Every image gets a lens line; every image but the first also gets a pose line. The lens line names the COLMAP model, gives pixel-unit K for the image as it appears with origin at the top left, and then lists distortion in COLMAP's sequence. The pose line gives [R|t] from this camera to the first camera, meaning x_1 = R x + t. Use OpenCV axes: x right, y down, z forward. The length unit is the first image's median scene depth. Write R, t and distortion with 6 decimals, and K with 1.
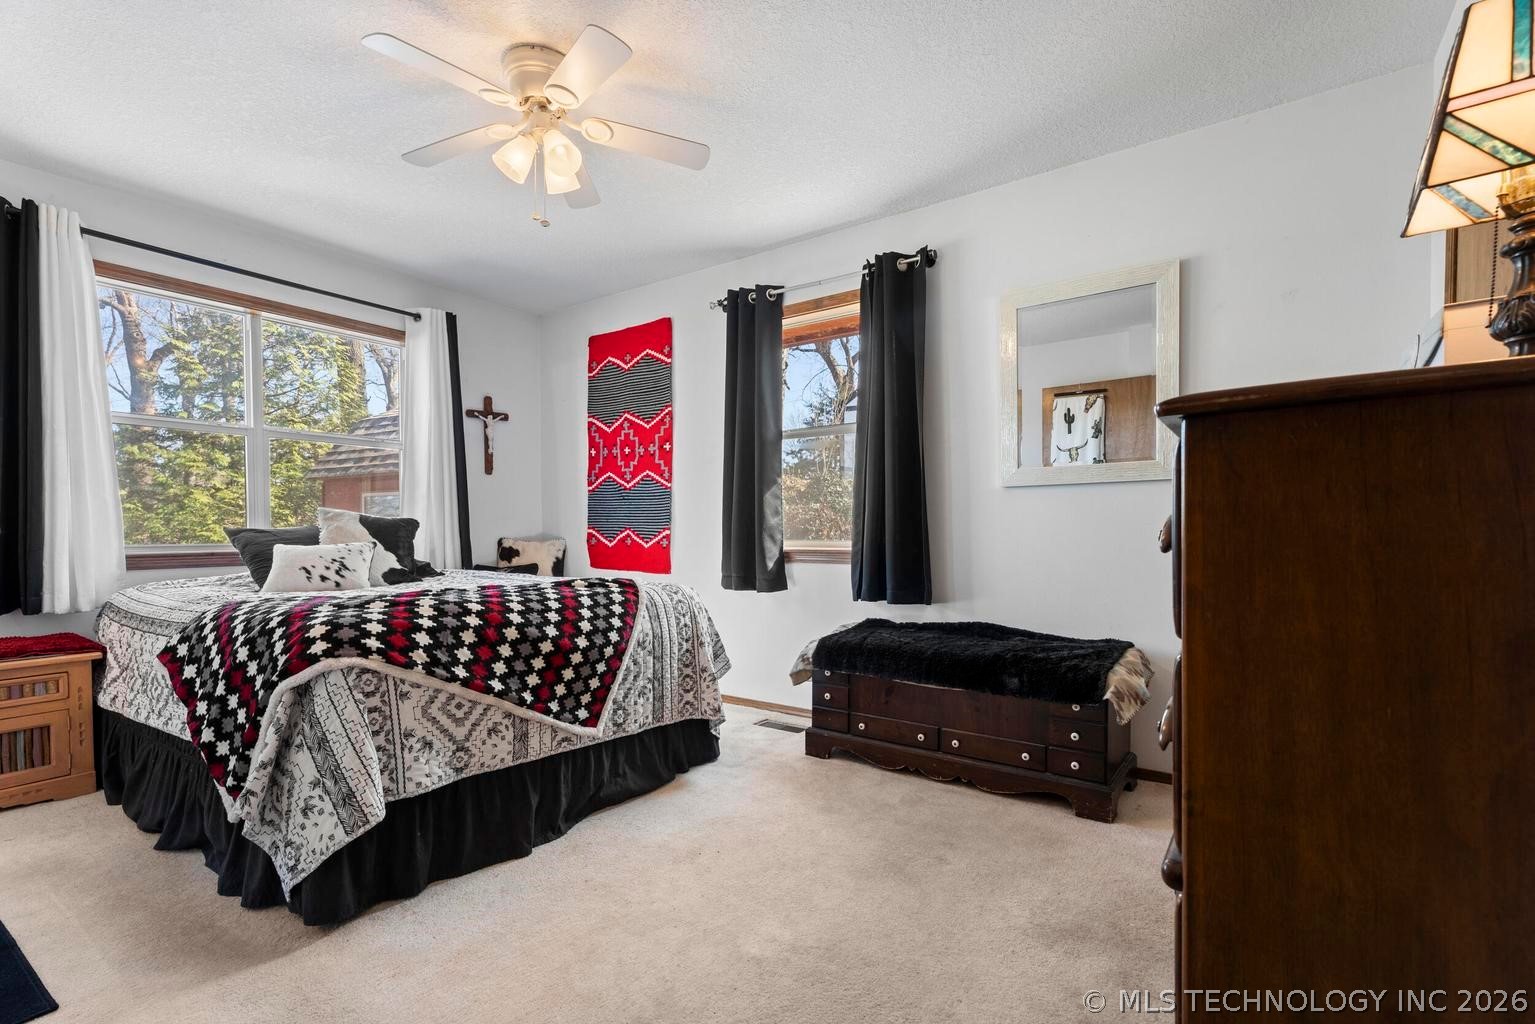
lens RADIAL K [[680.8, 0, 788.7], [0, 680.8, 536.7], [0, 0, 1]] dist [0.003978, -0.002484]
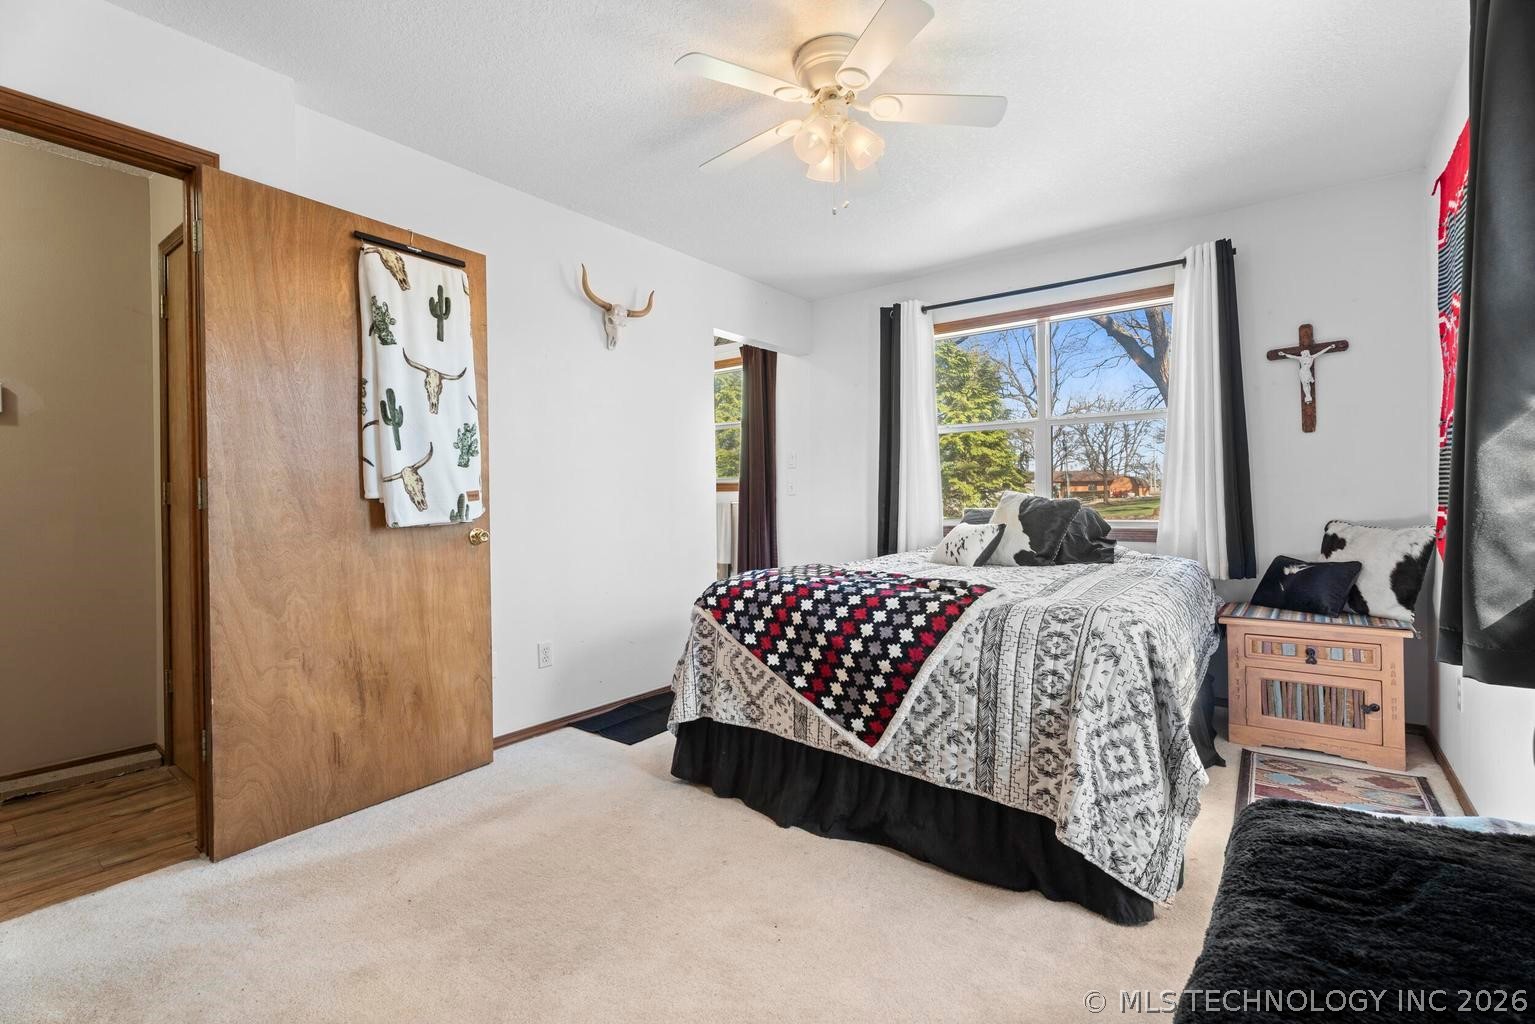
lens RADIAL K [[680.8, 0, 771.1], [0, 680.8, 509.6], [0, 0, 1]] dist [0.003978, -0.002484]
pose [[-0.039750, 0.016784, -0.999069, 0.597136], [-0.000917, 0.999858, 0.016834, -0.041887], [0.999209, 0.001586, -0.039729, 0.904309]]
